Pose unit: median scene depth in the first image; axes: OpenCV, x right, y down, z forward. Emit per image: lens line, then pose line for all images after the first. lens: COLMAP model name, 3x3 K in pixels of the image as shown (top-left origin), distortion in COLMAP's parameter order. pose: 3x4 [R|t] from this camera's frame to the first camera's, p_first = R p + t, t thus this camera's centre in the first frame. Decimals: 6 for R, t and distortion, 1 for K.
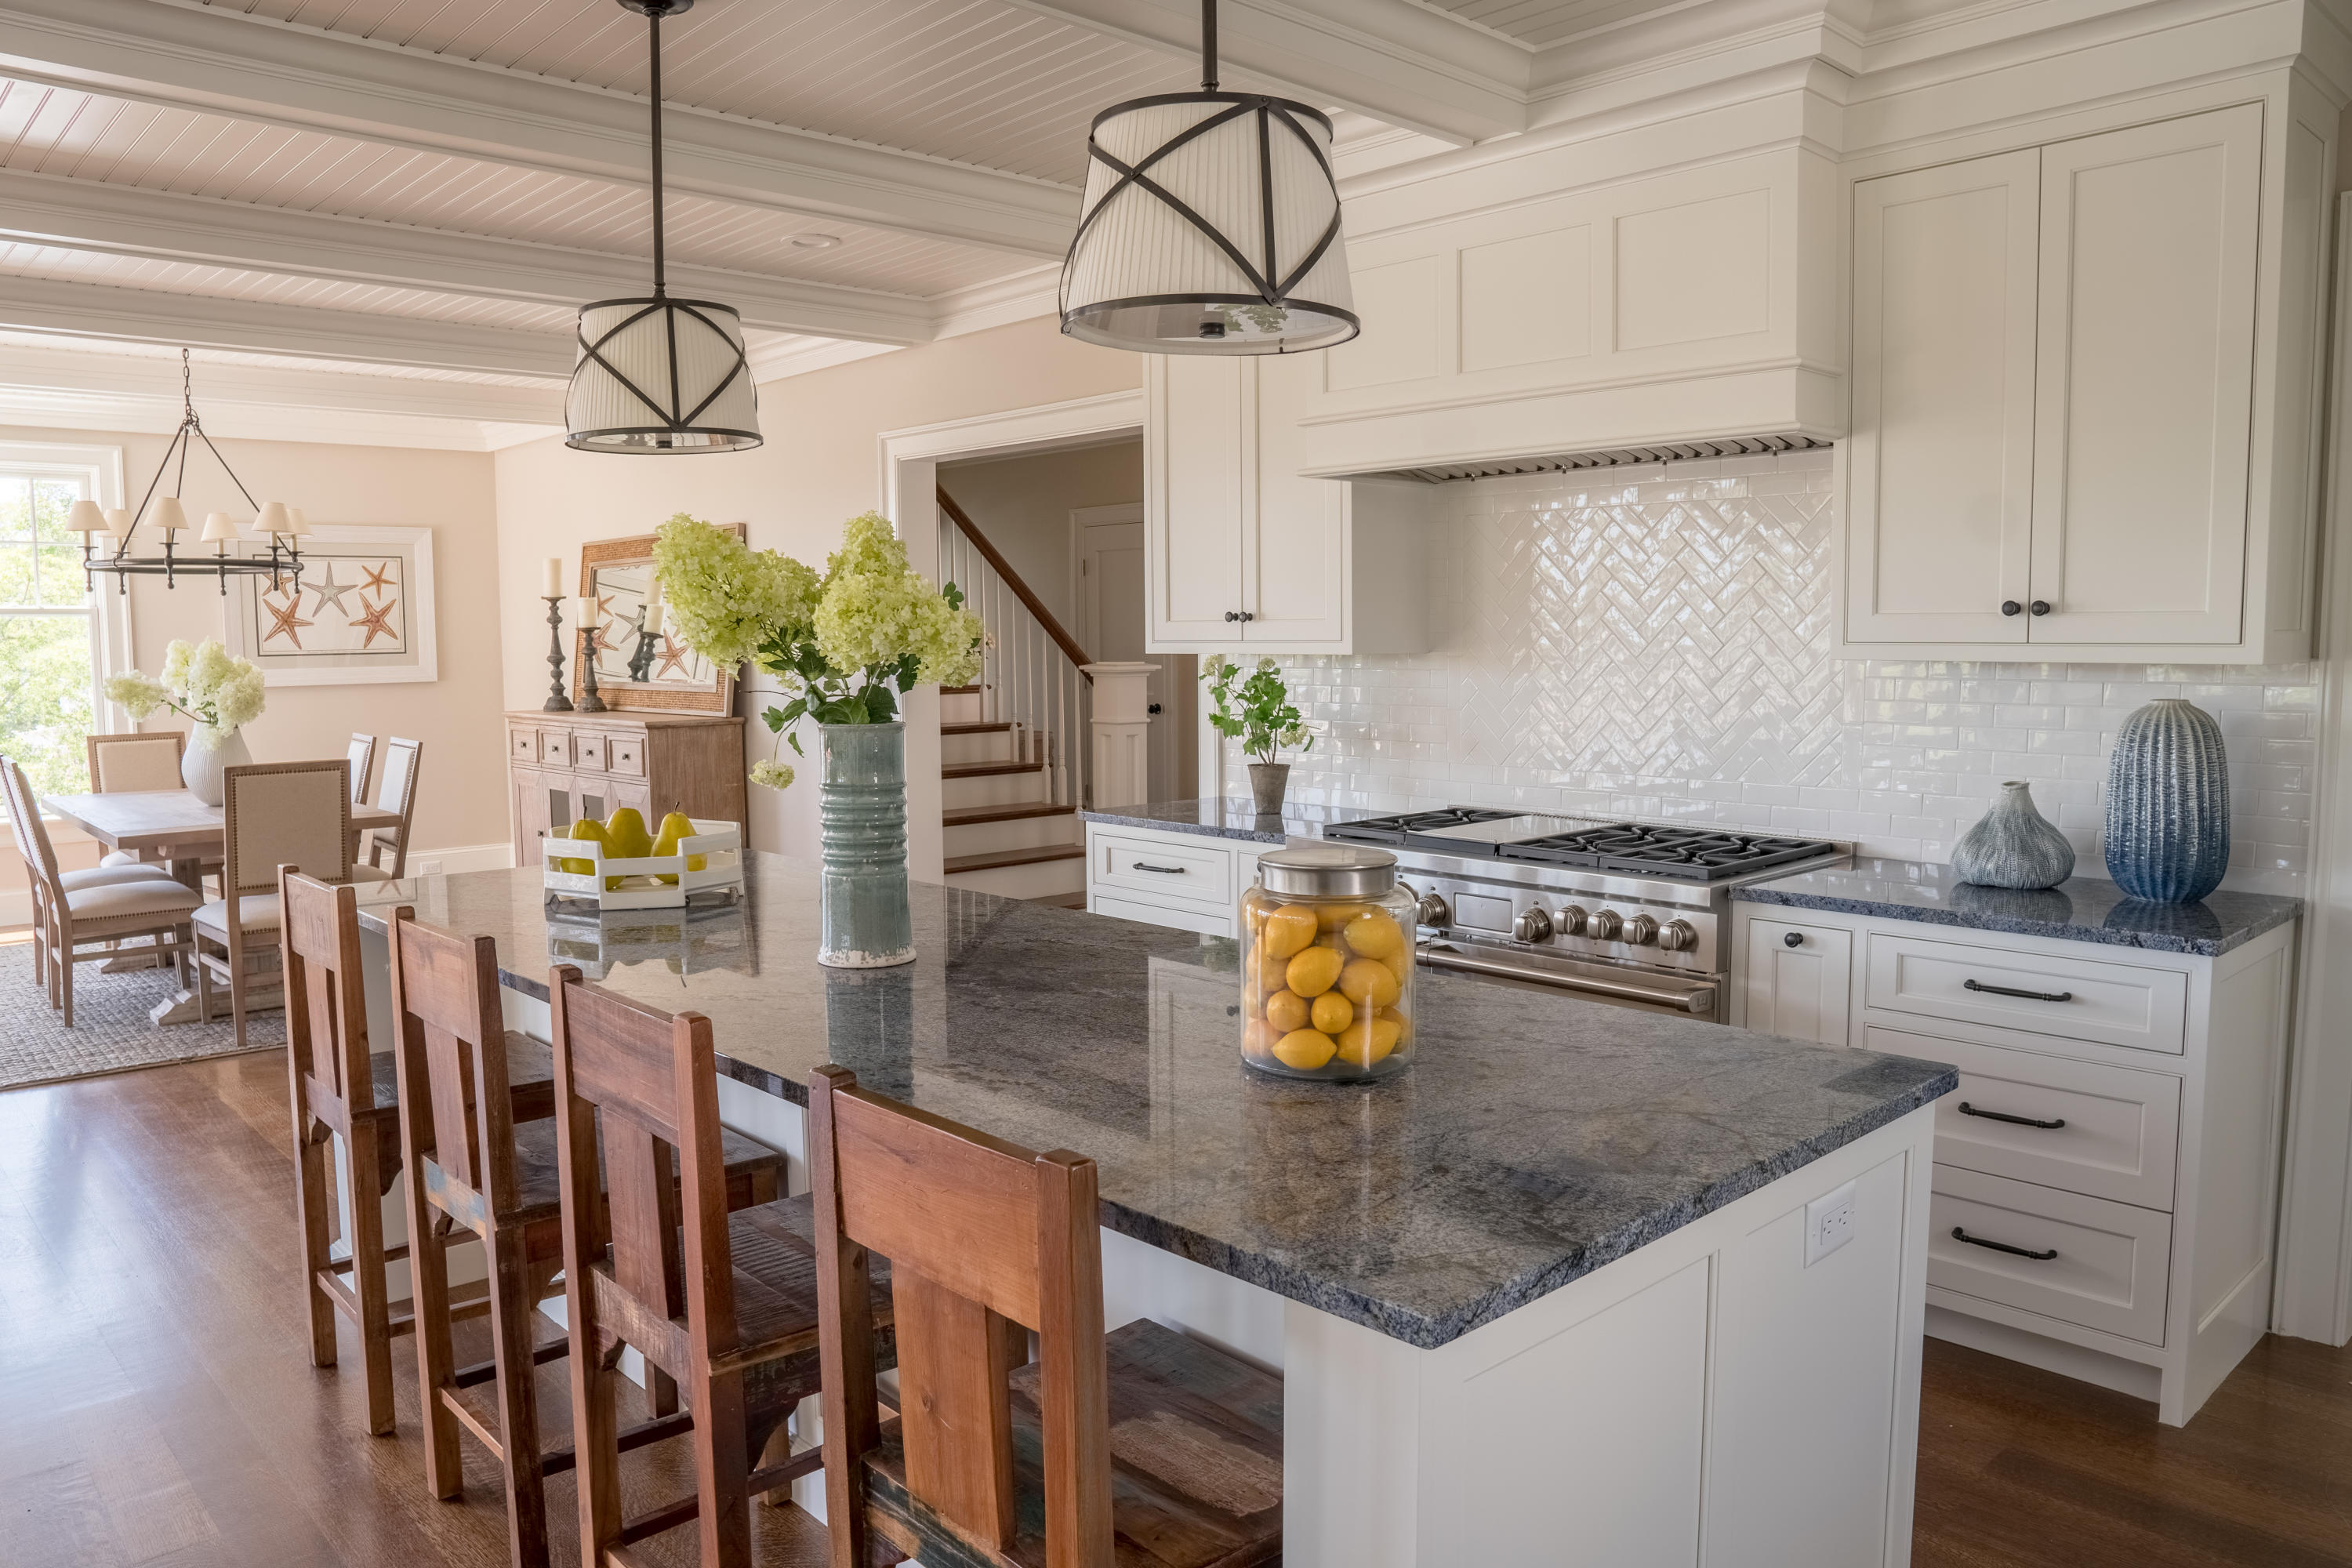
lens RADIAL K [[1618.3, 0, 1179.8], [0, 1618.3, 782.9], [0, 0, 1]] dist [-0.011297, -0.000773]
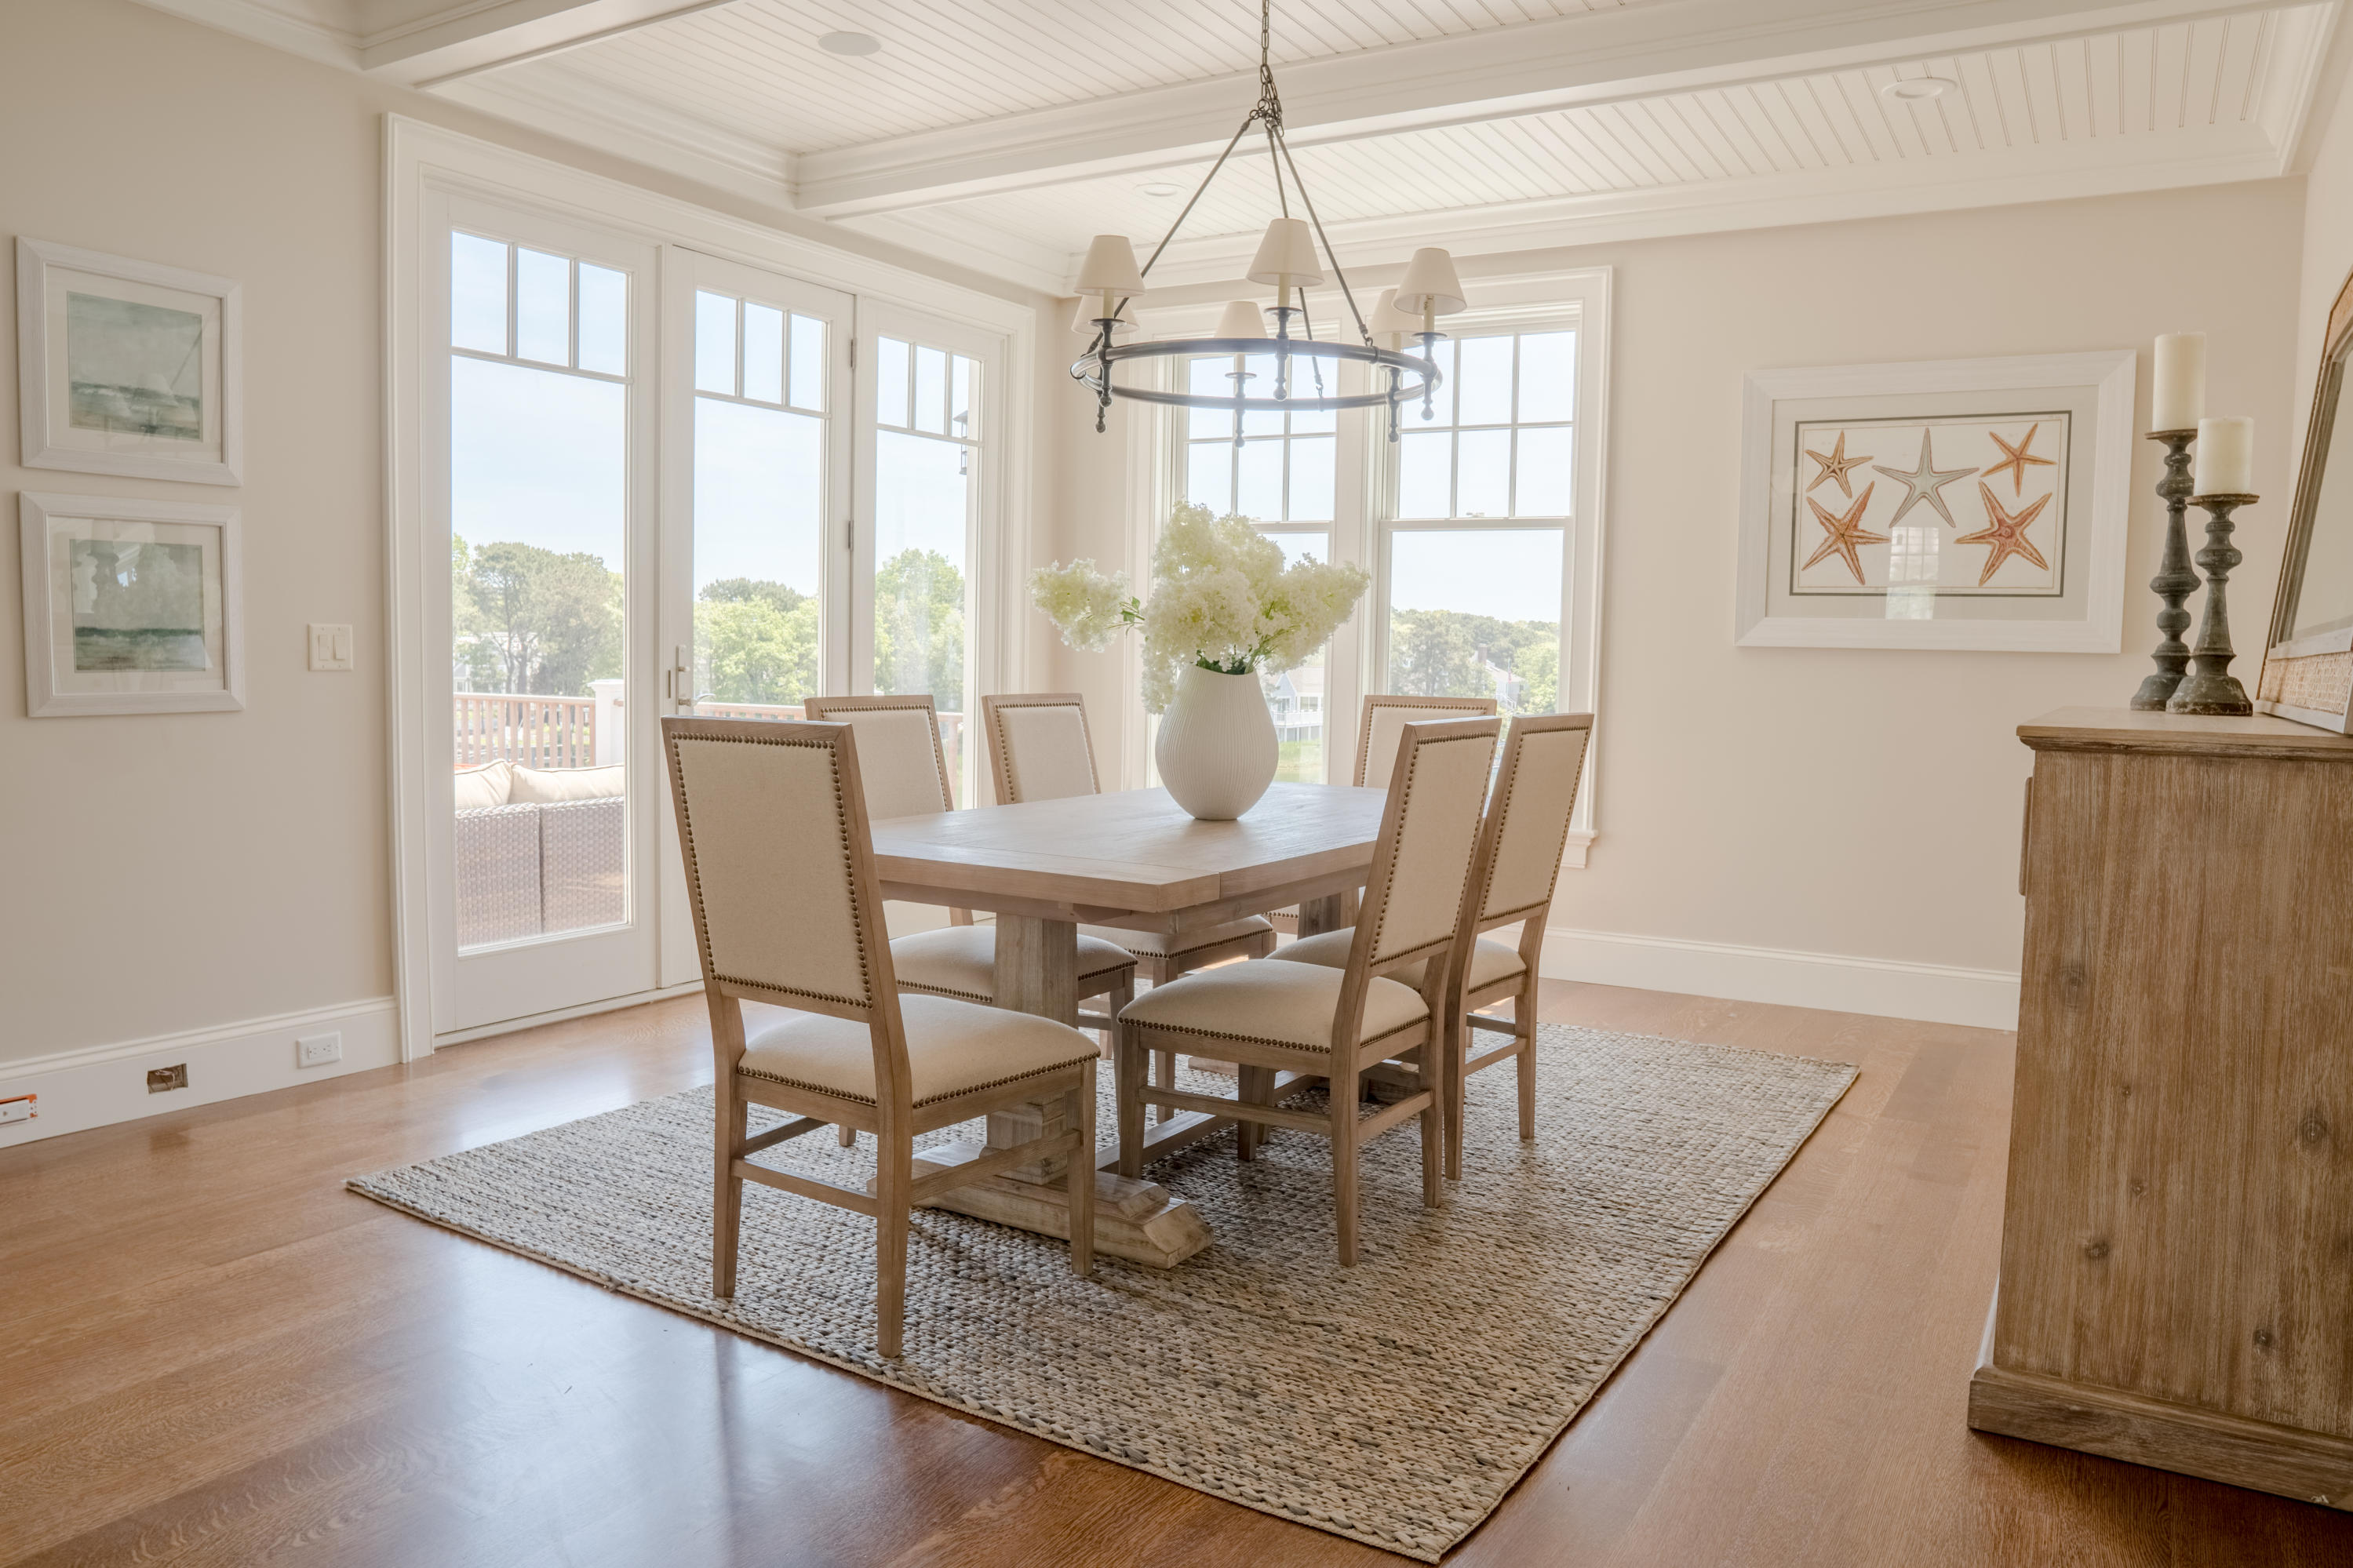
lens RADIAL K [[1618.8, 0, 1177.4], [0, 1618.8, 760.6], [0, 0, 1]] dist [-0.011297, -0.000773]
pose [[0.275840, 0.087535, -0.957209, -0.056246], [-0.122079, 0.990971, 0.055442, -0.022835], [0.953420, 0.101562, 0.284036, 0.612691]]
